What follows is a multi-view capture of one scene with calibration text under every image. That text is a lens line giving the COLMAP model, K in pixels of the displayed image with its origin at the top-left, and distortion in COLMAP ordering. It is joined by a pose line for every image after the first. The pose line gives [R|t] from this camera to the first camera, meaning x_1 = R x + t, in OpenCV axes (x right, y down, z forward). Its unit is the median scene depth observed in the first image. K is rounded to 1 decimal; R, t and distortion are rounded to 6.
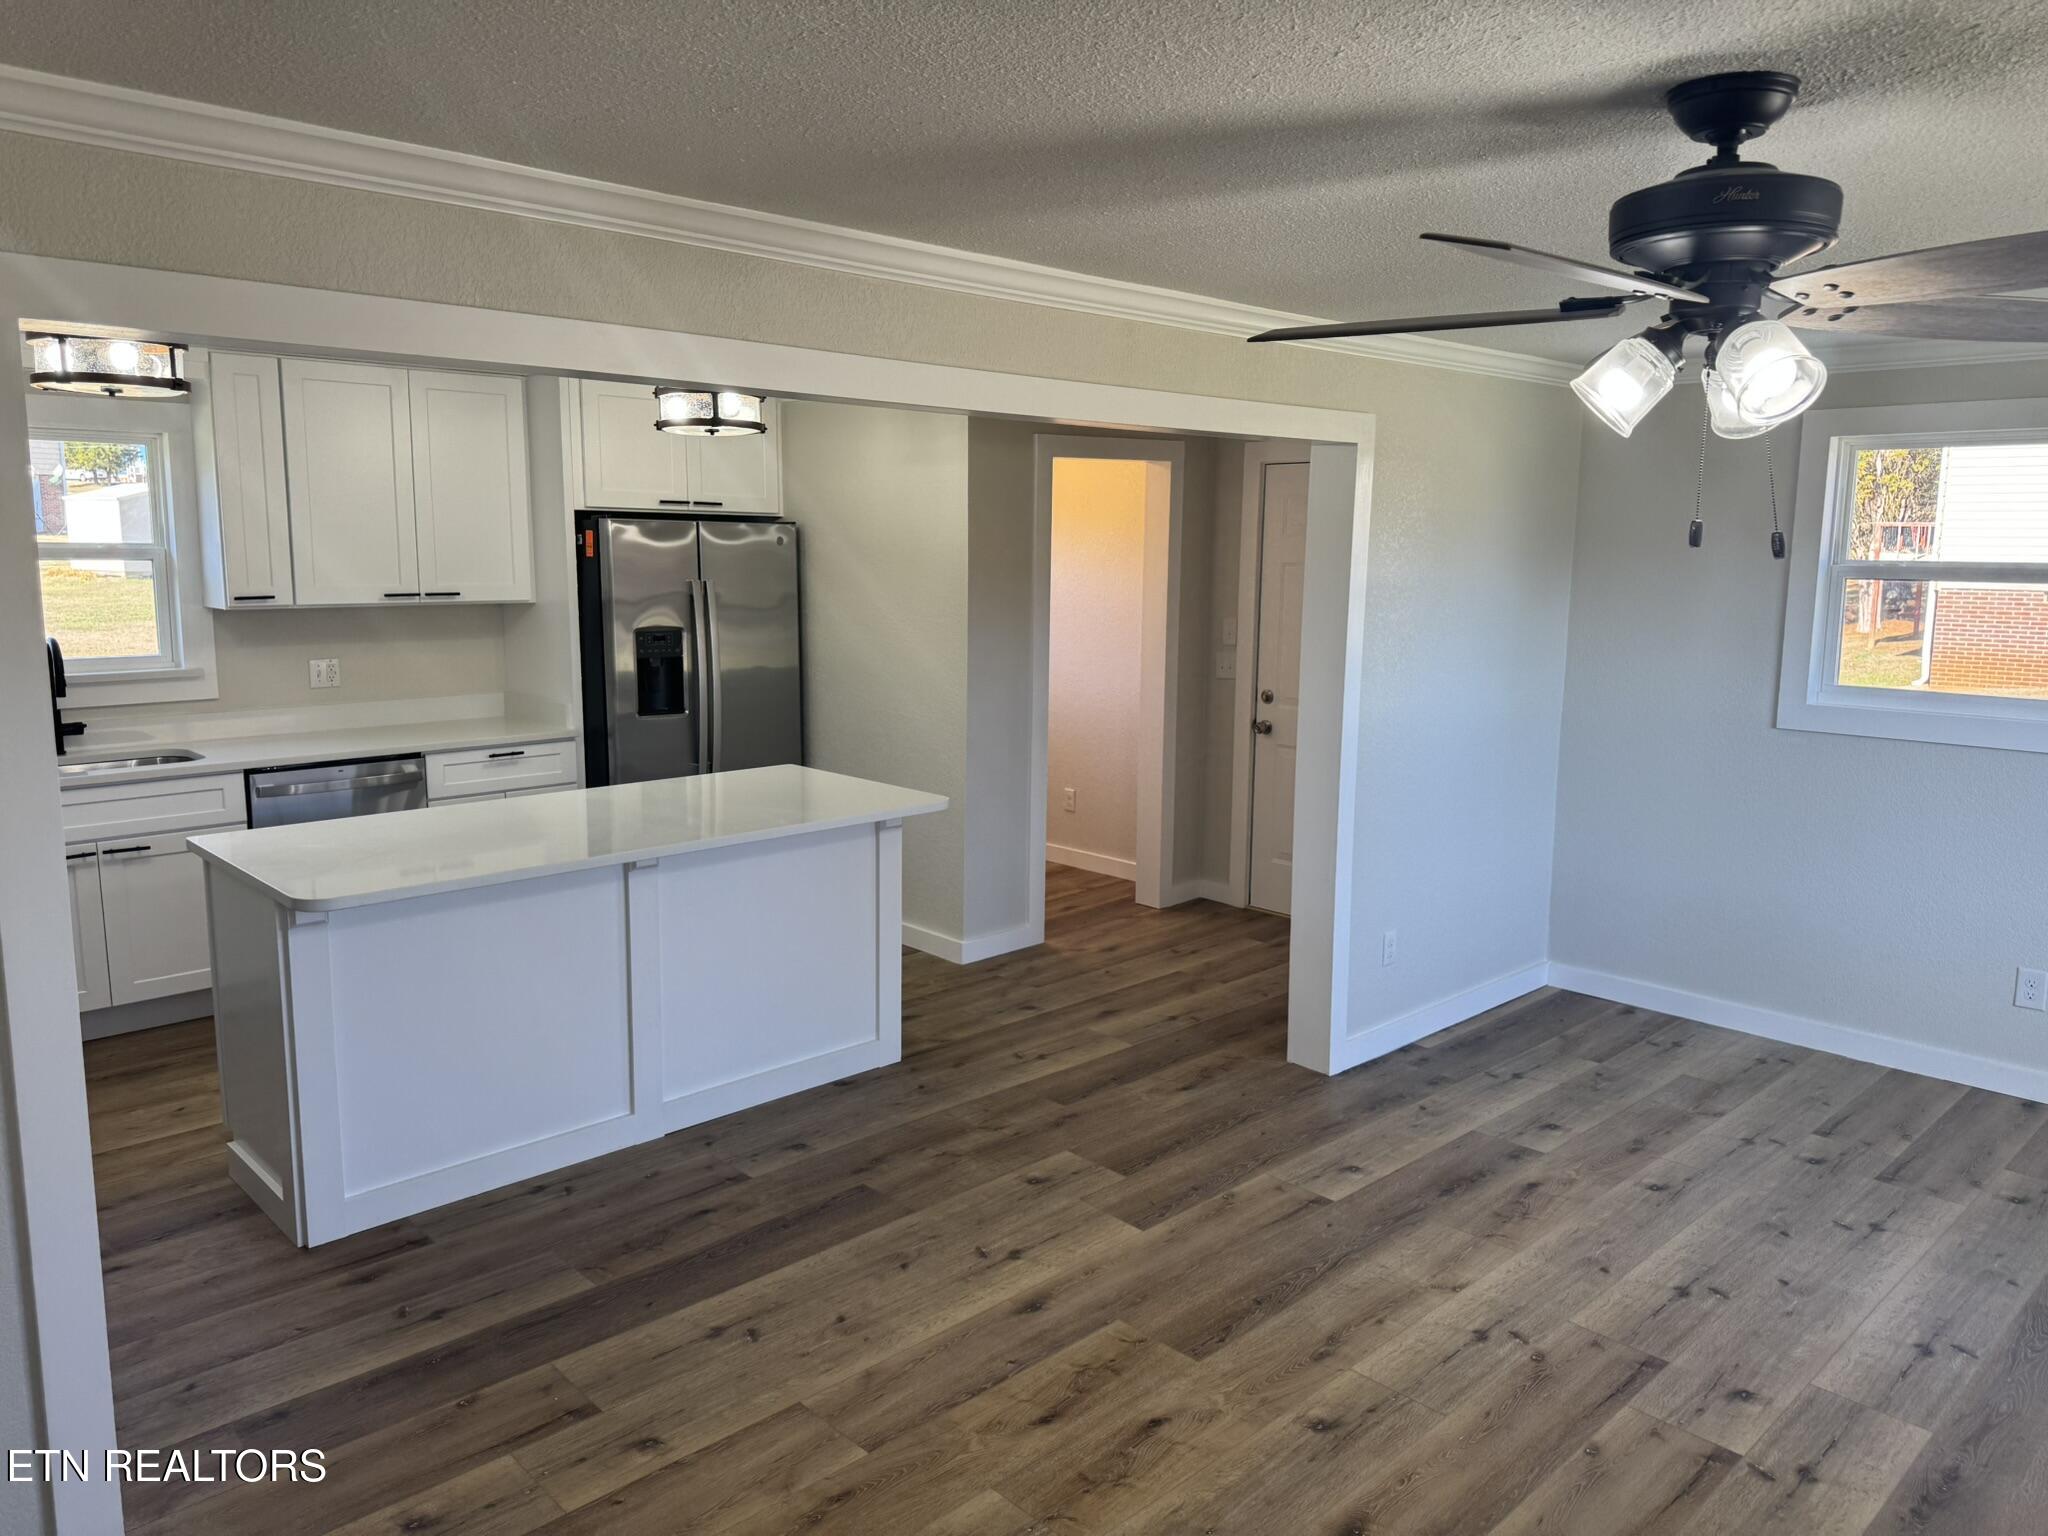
lens RADIAL K [[1445.6, 0, 1041.2], [0, 1445.6, 756.9], [0, 0, 1]] dist [0.061627, -0.070147]
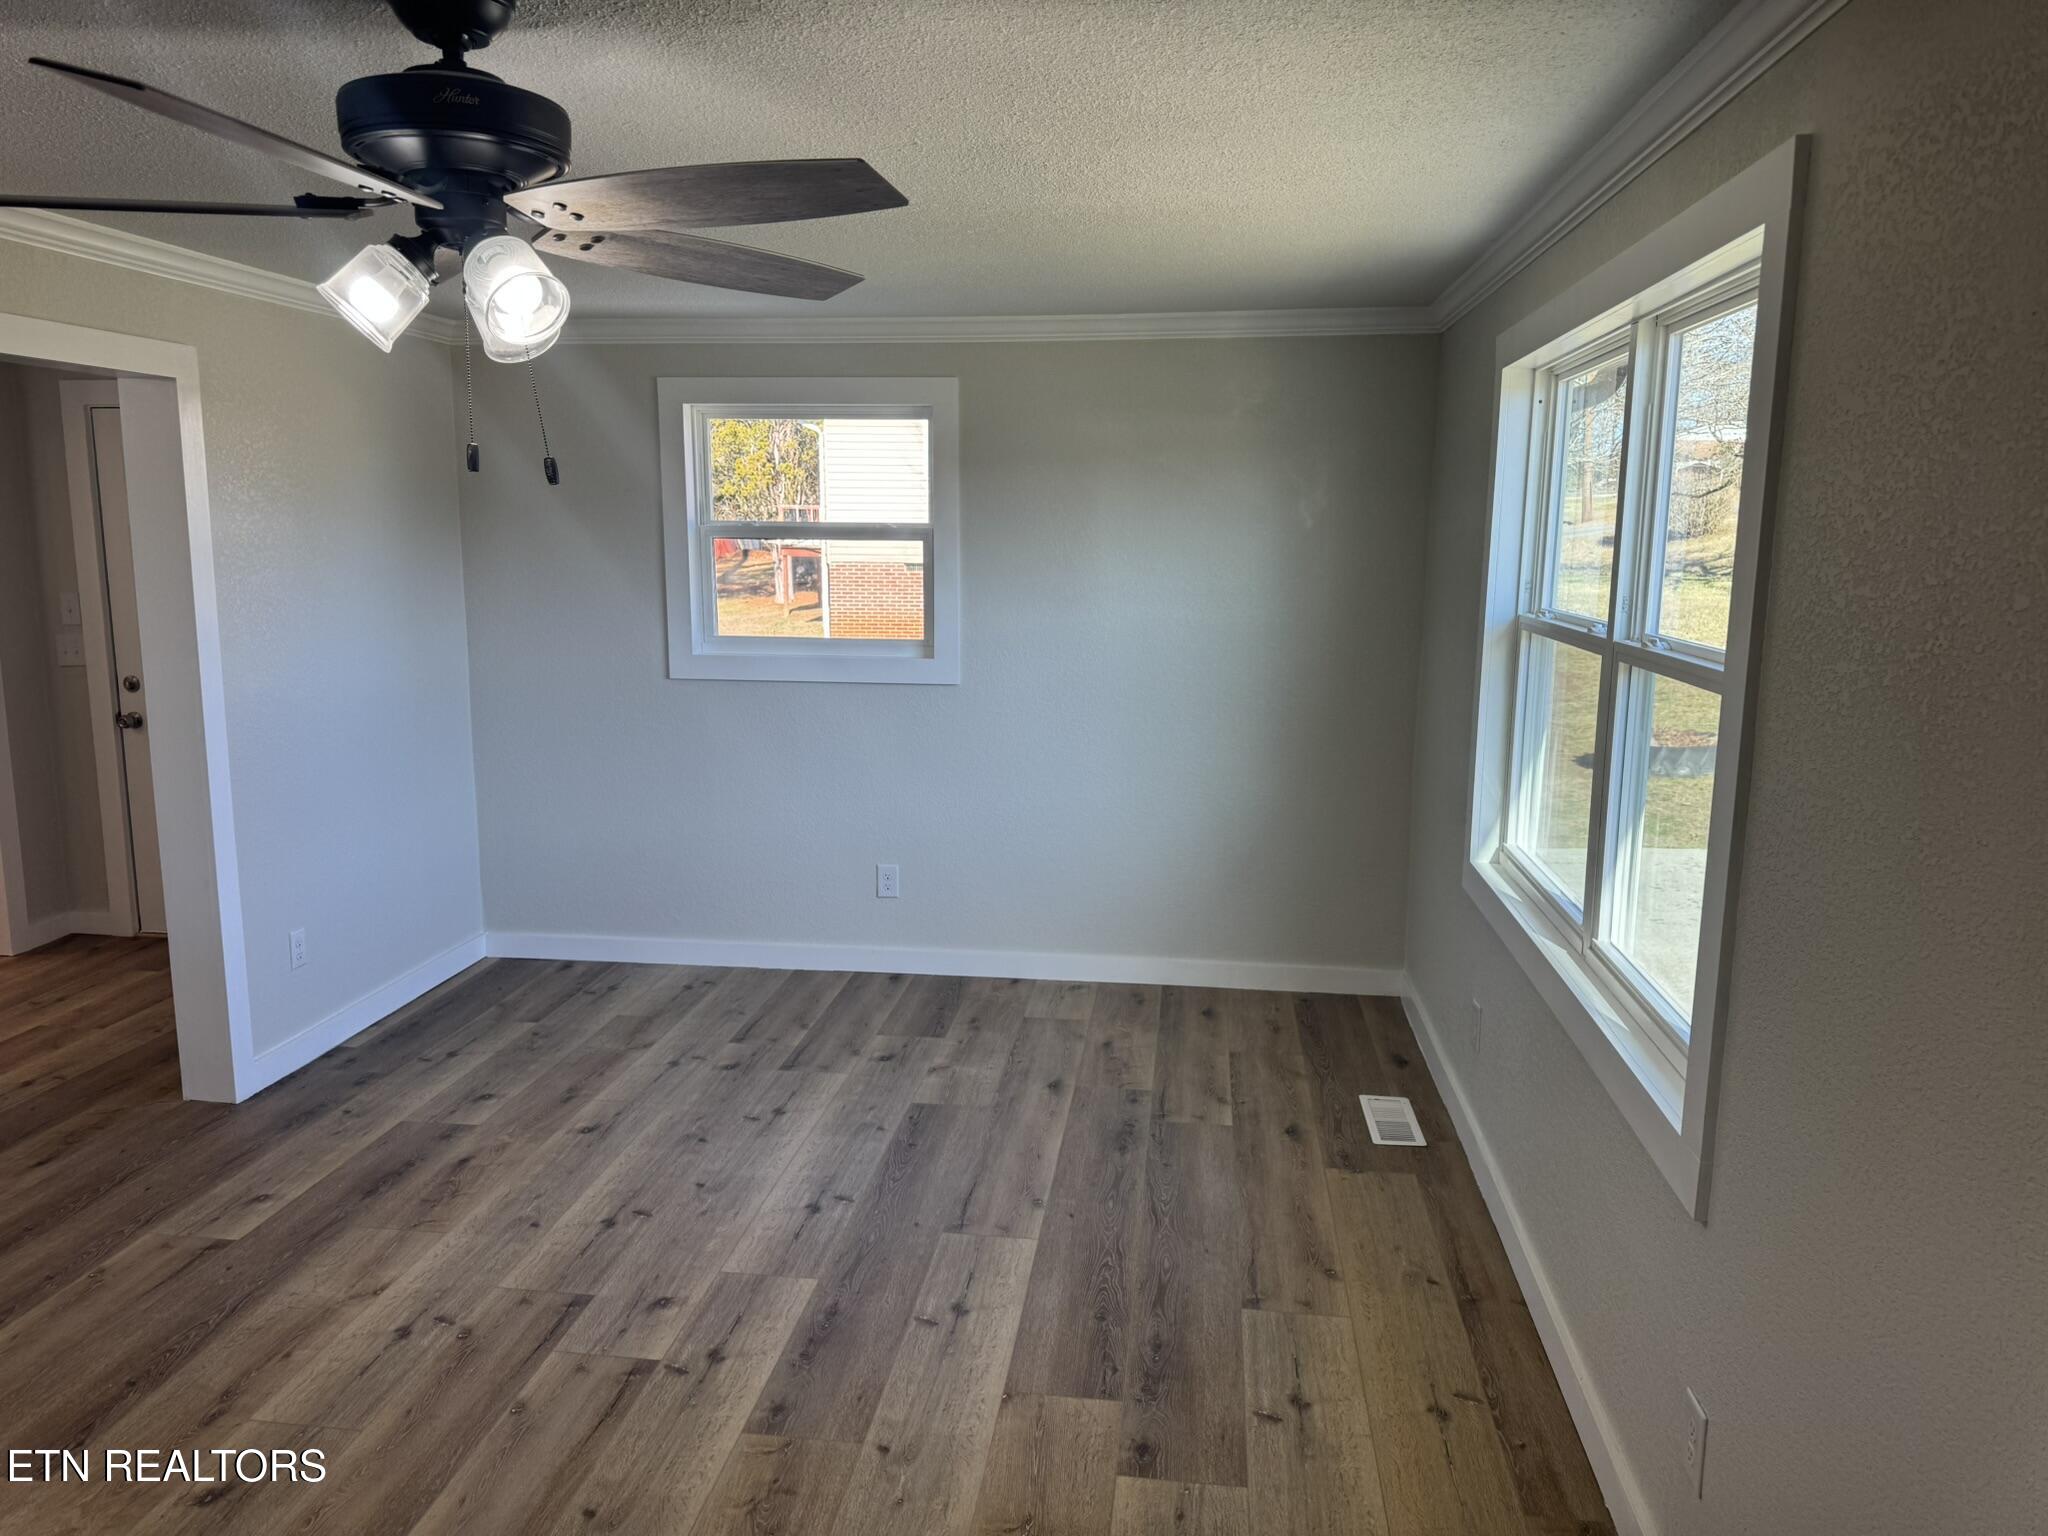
lens RADIAL K [[1445.6, 0, 1005.5], [0, 1445.6, 772.3], [0, 0, 1]] dist [0.061627, -0.070147]
pose [[0.790570, -0.106836, 0.602980, 0.066648], [0.093749, 0.994172, 0.053232, 0.020540], [-0.605152, 0.014445, 0.795979, 0.009642]]
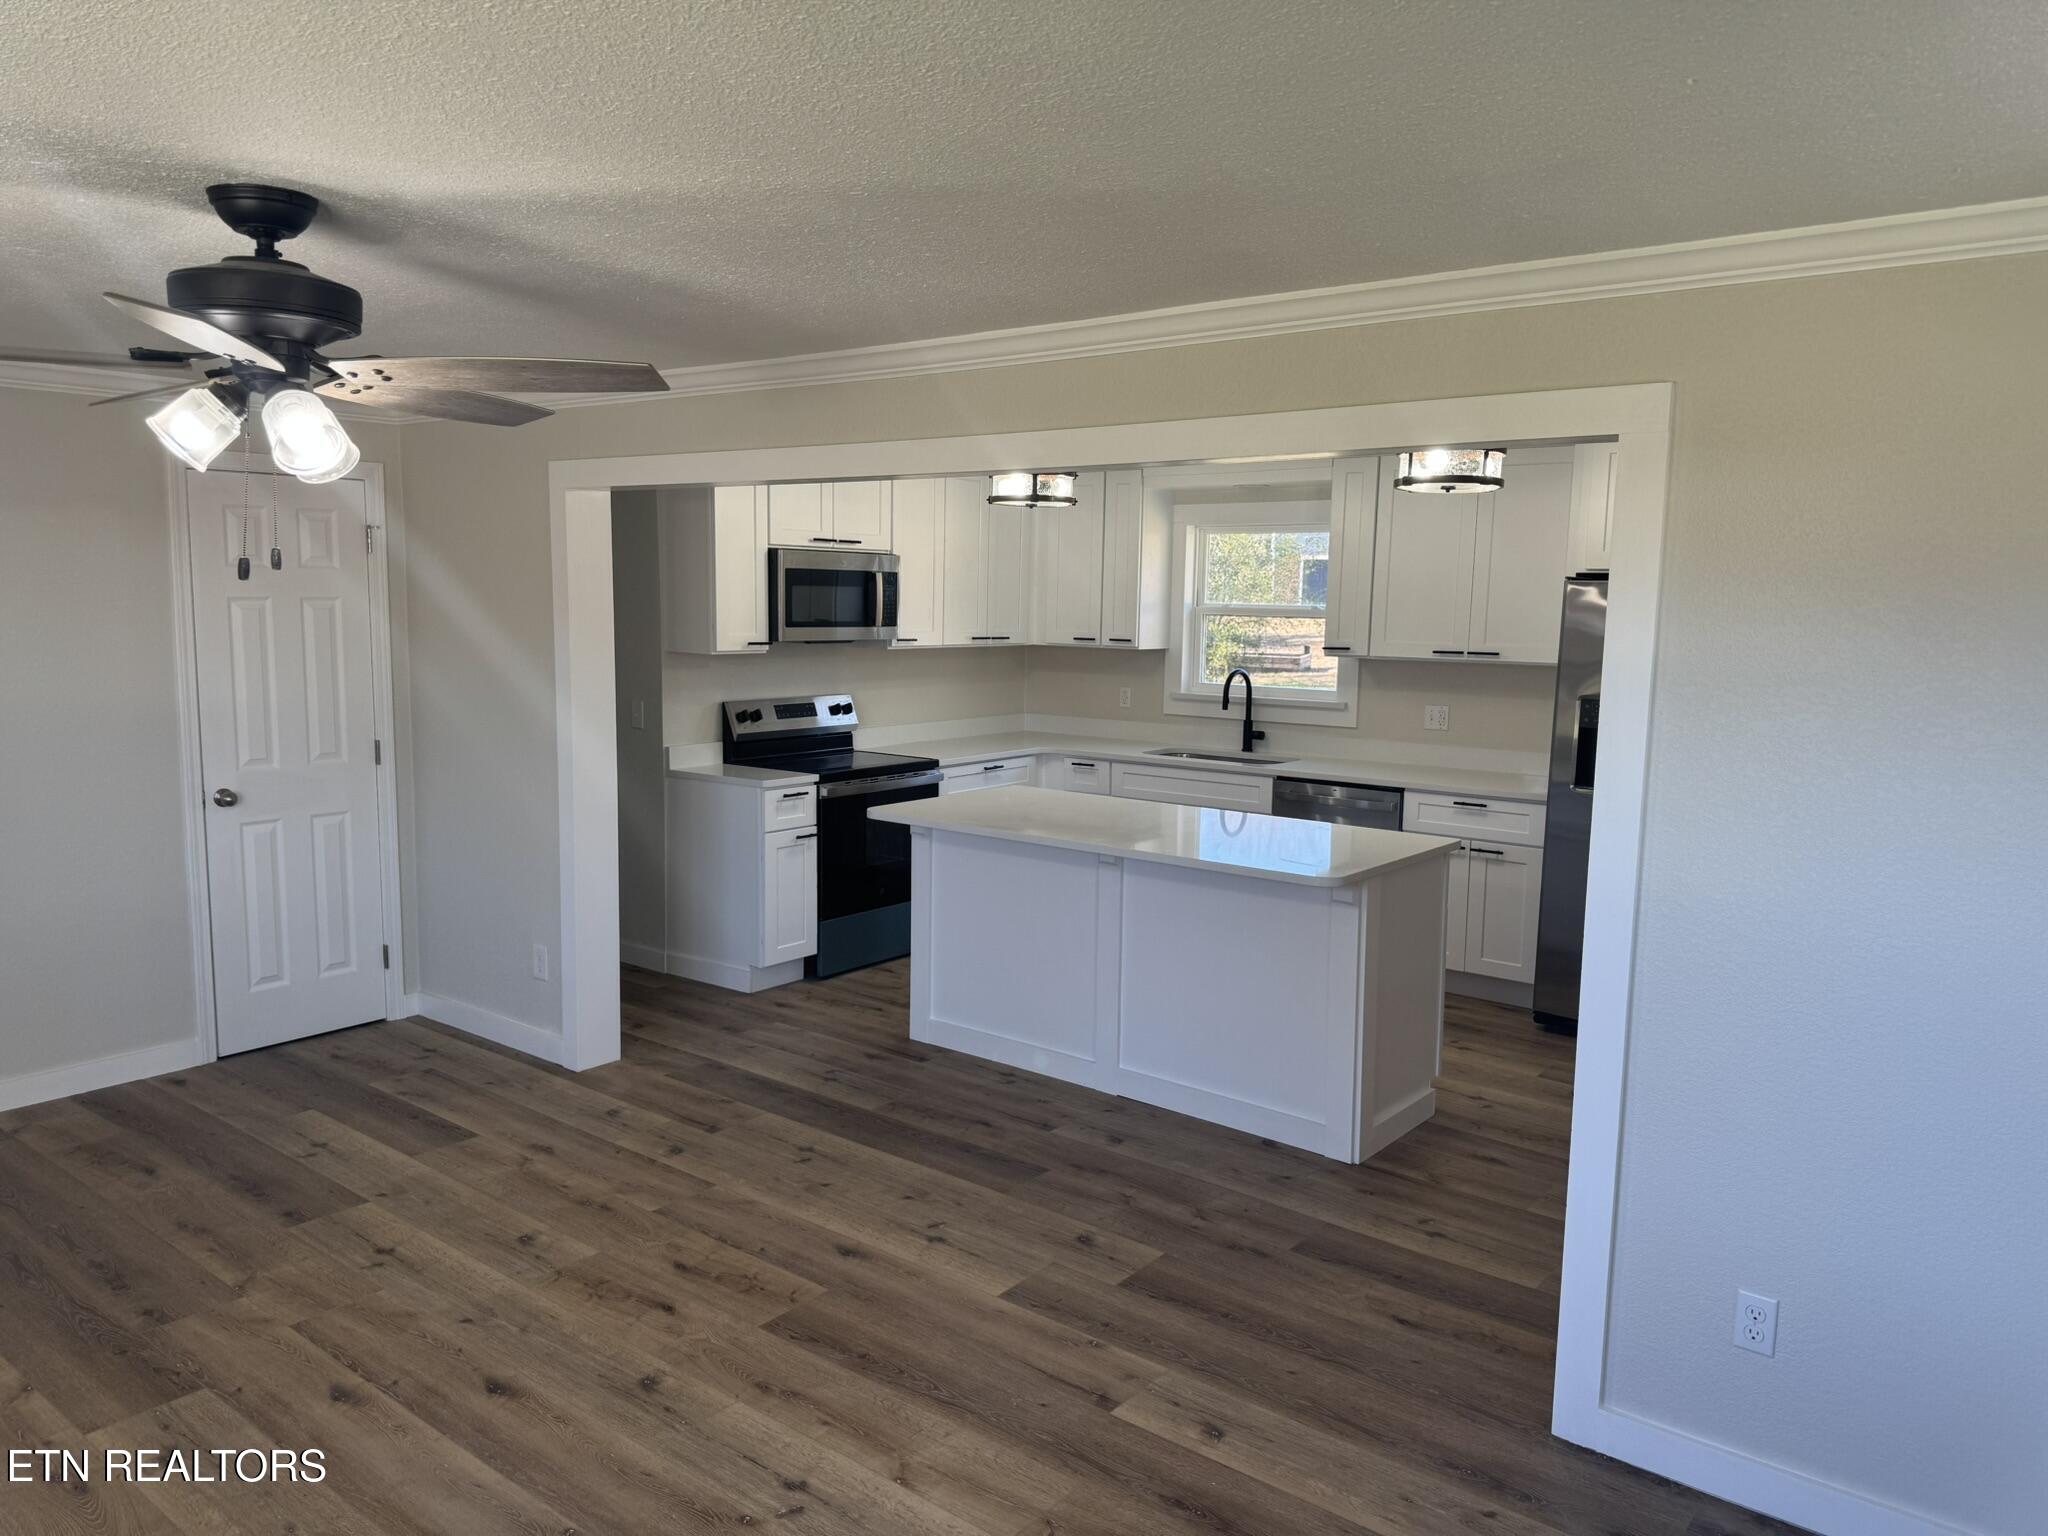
lens RADIAL K [[1445.6, 0, 1031.4], [0, 1445.6, 769.6], [0, 0, 1]] dist [0.061627, -0.070147]
pose [[0.129645, 0.113373, -0.985058, 0.963808], [-0.165673, 0.981954, 0.091212, -0.107585], [0.977622, 0.151372, 0.146088, 0.807238]]
